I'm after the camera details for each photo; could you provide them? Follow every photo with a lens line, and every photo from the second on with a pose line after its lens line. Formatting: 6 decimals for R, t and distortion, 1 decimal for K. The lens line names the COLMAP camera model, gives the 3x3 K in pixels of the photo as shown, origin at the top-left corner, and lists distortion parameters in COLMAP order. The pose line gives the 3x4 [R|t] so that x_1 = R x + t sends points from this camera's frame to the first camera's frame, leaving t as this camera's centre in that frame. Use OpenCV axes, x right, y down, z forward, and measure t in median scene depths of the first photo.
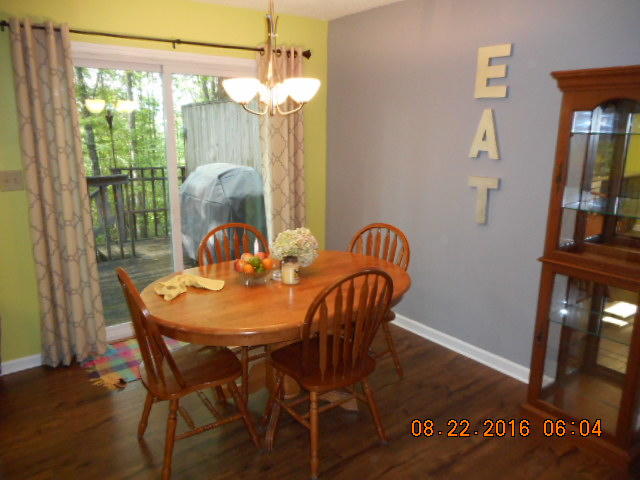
lens RADIAL K [[481.6, 0, 320.0], [0, 481.6, 240.0], [0, 0, 1]] dist [0.014576, -0.008133]
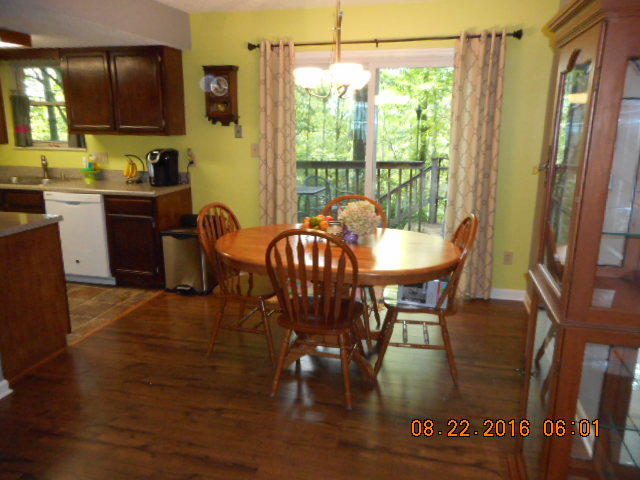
lens RADIAL K [[481.6, 0, 320.0], [0, 481.6, 240.0], [0, 0, 1]] dist [0.014576, -0.008133]
pose [[0.632276, 0.181087, -0.753283, 0.651327], [-0.183460, 0.979642, 0.081513, -0.008650], [0.752708, 0.086659, 0.652626, 0.191925]]
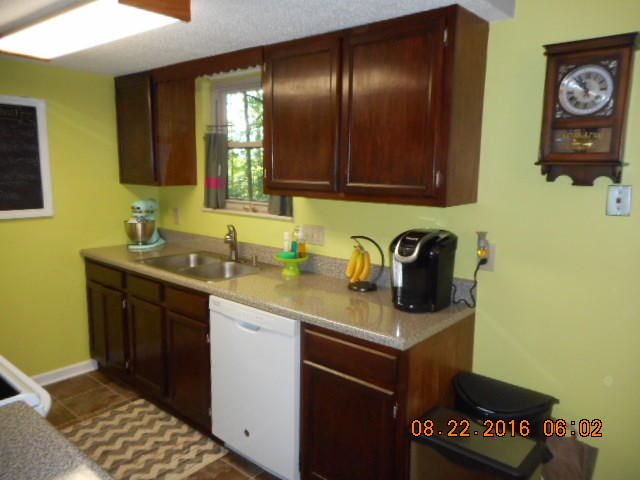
lens RADIAL K [[481.6, 0, 320.0], [0, 481.6, 240.0], [0, 0, 1]] dist [0.014576, -0.008133]
pose [[0.228120, 0.148397, -0.962258, -0.182941], [-0.234435, 0.967611, 0.093646, -0.090584], [0.944988, 0.204224, 0.255521, 0.449826]]
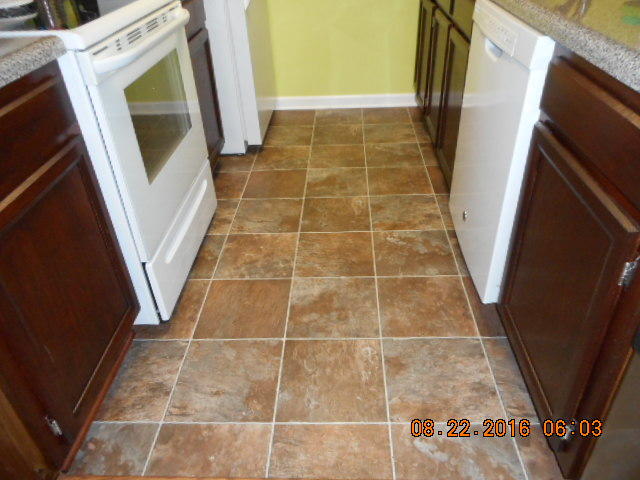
lens RADIAL K [[481.6, 0, 320.0], [0, 481.6, 240.0], [0, 0, 1]] dist [0.014576, -0.008133]
pose [[-0.624172, 0.458806, -0.632381, -0.448424], [-0.138364, 0.731702, 0.667433, -0.012250], [0.768938, 0.504092, -0.393226, 0.701965]]
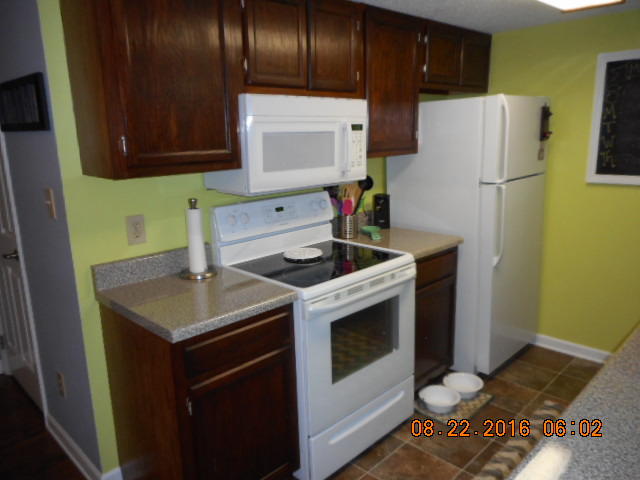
lens RADIAL K [[481.6, 0, 320.0], [0, 481.6, 240.0], [0, 0, 1]] dist [0.014576, -0.008133]
pose [[-0.987128, 0.054592, -0.150325, -0.554220], [-0.015049, 0.904062, 0.427136, -0.181911], [0.159221, 0.423900, -0.891604, 0.872381]]
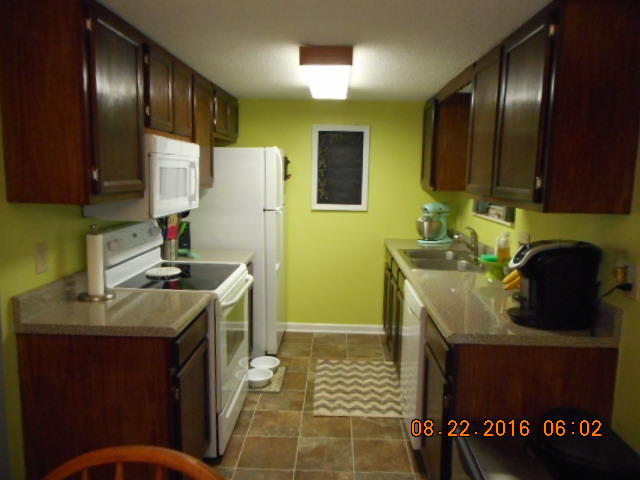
lens RADIAL K [[481.6, 0, 320.0], [0, 481.6, 240.0], [0, 0, 1]] dist [0.014576, -0.008133]
pose [[-0.619130, 0.095781, -0.779426, -0.134901], [-0.197277, 0.941734, 0.272432, -0.185994], [0.760105, 0.322434, -0.564160, 0.889034]]
